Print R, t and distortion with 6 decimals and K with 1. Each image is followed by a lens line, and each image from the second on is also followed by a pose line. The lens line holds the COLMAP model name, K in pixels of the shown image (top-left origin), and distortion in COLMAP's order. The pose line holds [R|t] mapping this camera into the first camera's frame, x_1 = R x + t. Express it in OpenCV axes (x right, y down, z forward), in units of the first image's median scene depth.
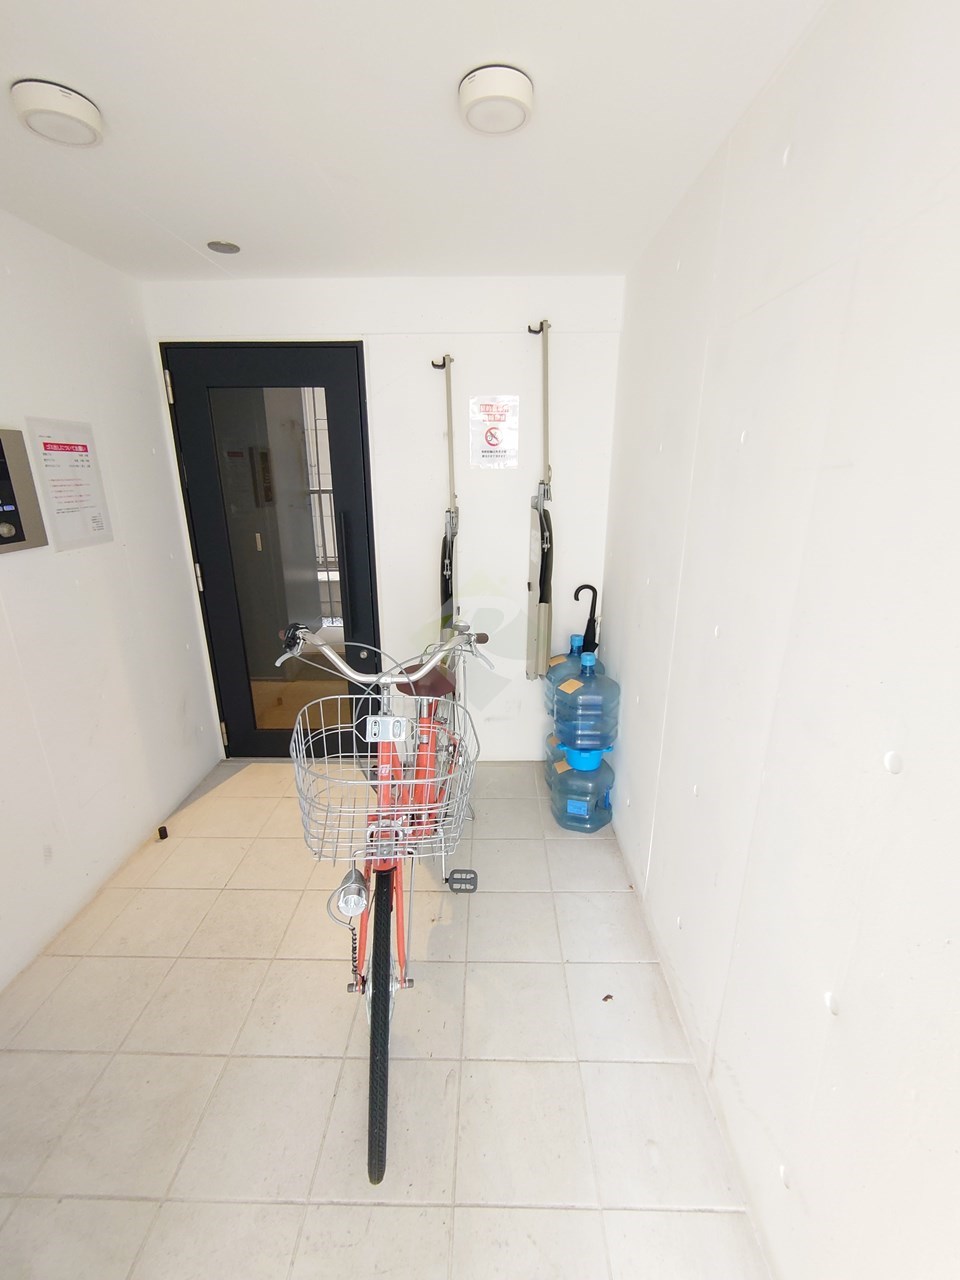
lens RADIAL K [[545.6, 0, 480.0], [0, 545.6, 640.0], [0, 0, 1]] dist [0.001403, -0.001035]
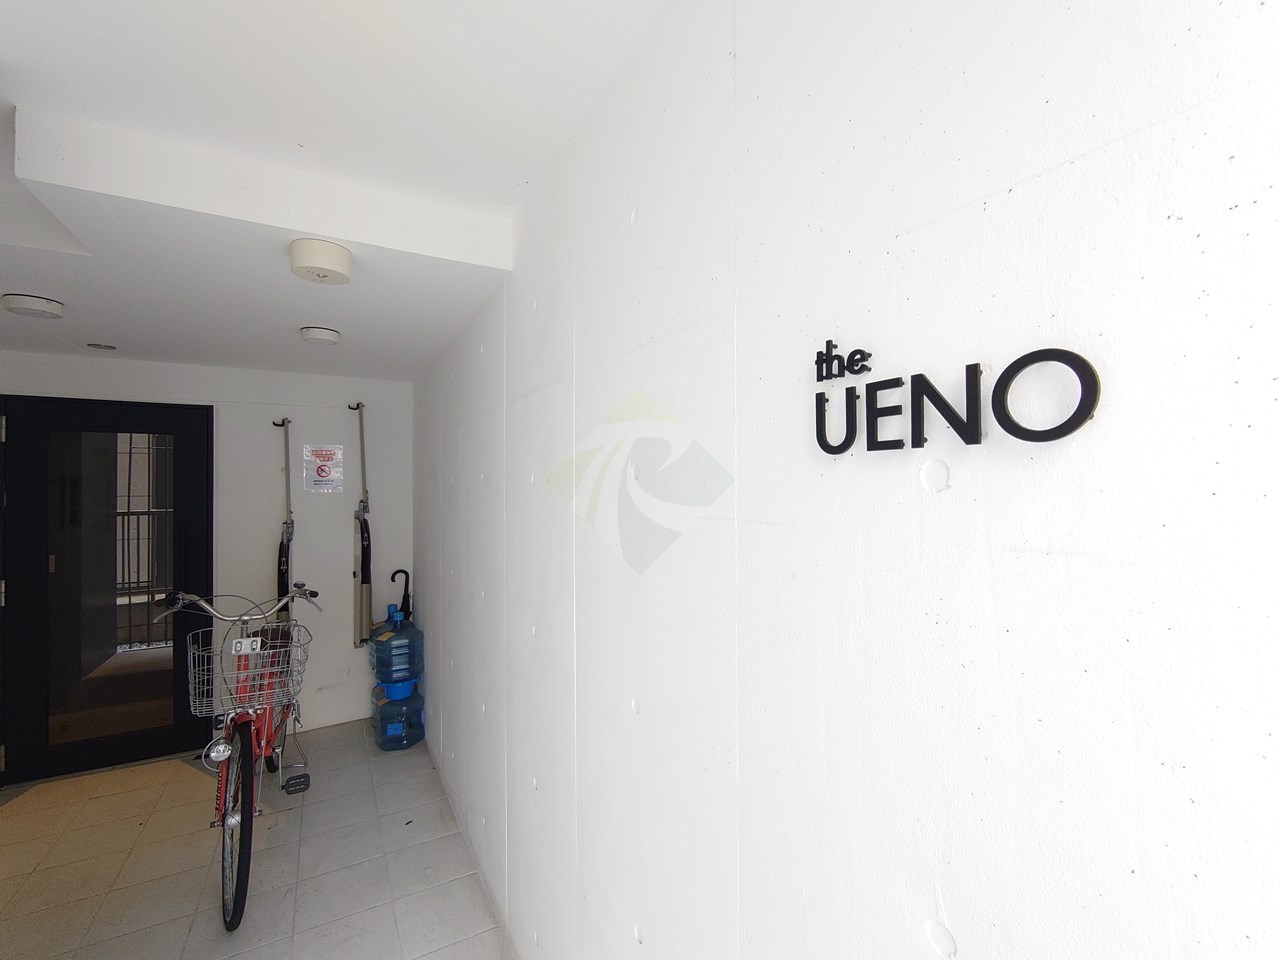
lens RADIAL K [[545.6, 0, 640.0], [0, 545.6, 480.0], [0, 0, 1]] dist [0.001403, -0.001035]
pose [[0.857605, -0.000475, 0.514309, 0.001003], [0.160072, 0.950578, -0.266040, 0.168881], [-0.488764, 0.310484, 0.815297, -0.585069]]
